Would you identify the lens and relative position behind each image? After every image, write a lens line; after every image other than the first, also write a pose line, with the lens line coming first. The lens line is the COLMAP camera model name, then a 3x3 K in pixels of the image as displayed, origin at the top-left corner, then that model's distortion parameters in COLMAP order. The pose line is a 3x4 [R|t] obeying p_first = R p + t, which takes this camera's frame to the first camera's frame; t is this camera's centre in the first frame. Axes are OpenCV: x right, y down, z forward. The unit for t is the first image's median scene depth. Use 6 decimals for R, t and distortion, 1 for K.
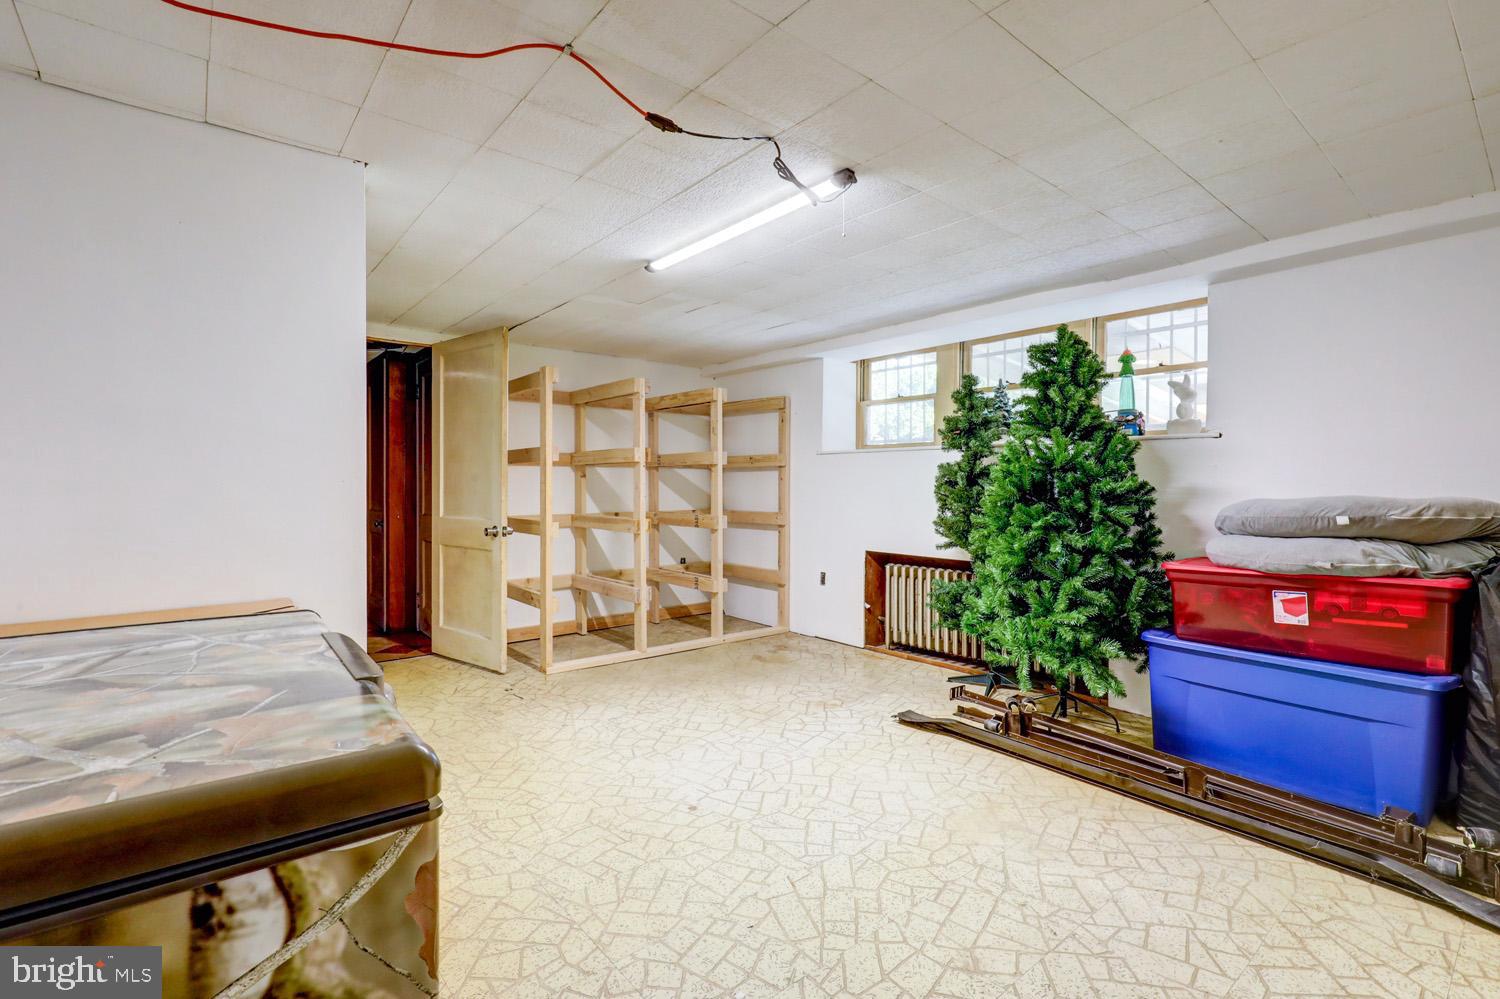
lens RADIAL K [[690.5, 0, 750.5], [0, 690.5, 493.7], [0, 0, 1]] dist [-0.001439, 0.000511]
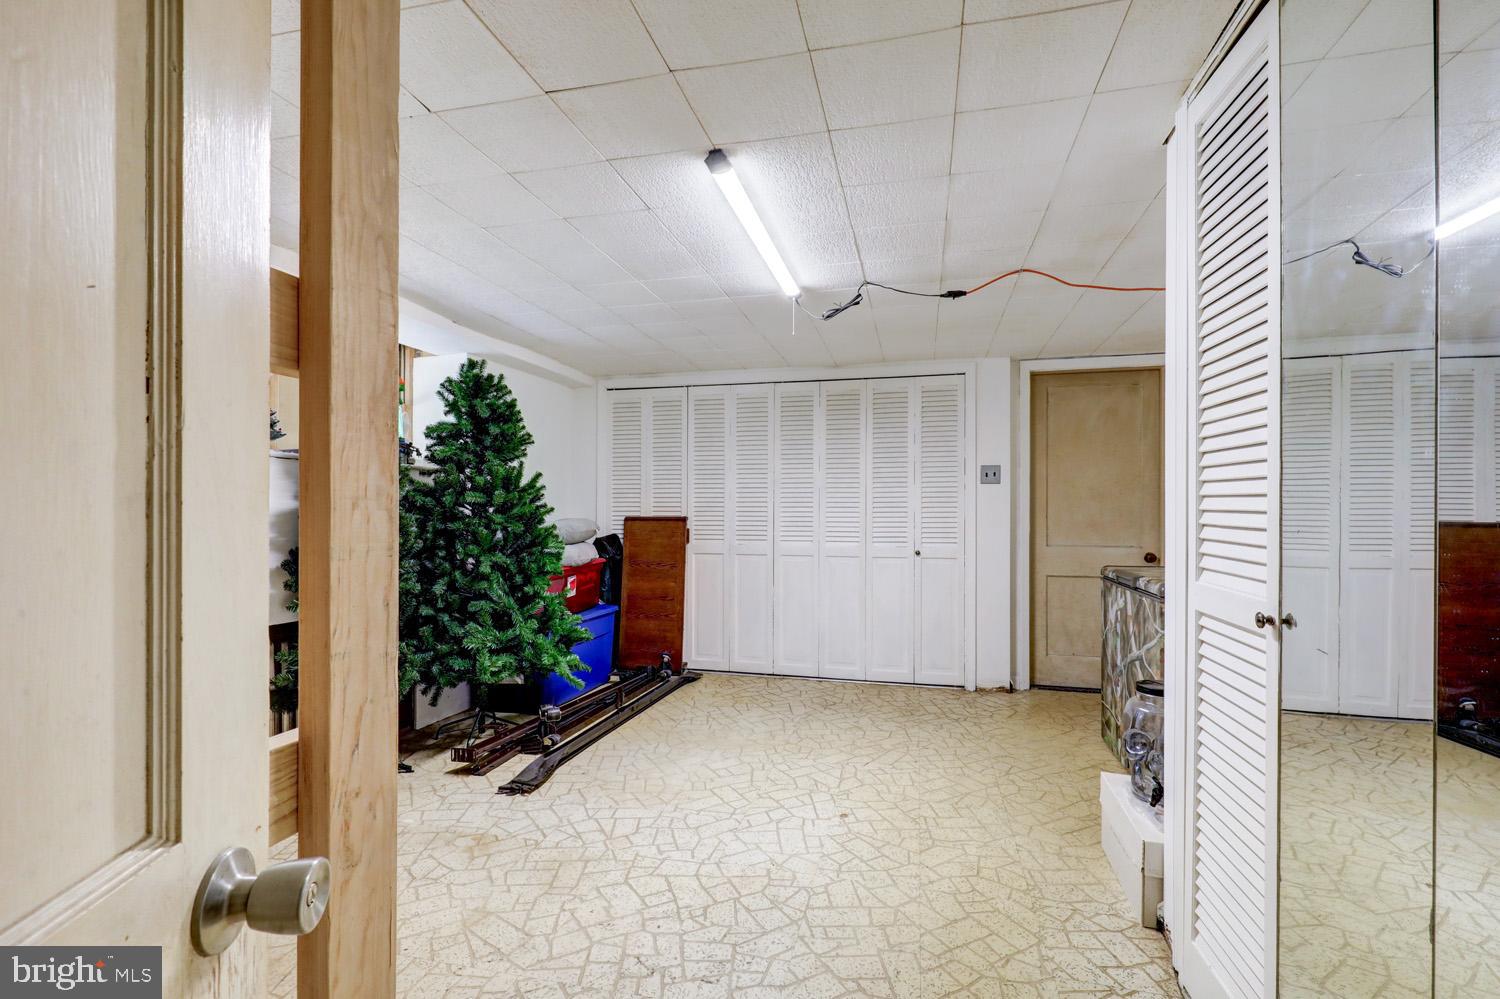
lens RADIAL K [[690.5, 0, 749.5], [0, 690.5, 505.8], [0, 0, 1]] dist [-0.001439, 0.000511]
pose [[-0.600350, 0.005077, 0.799721, -0.842551], [0.005773, 0.999981, -0.002014, -0.024682], [-0.799717, 0.003408, -0.600368, 1.732437]]
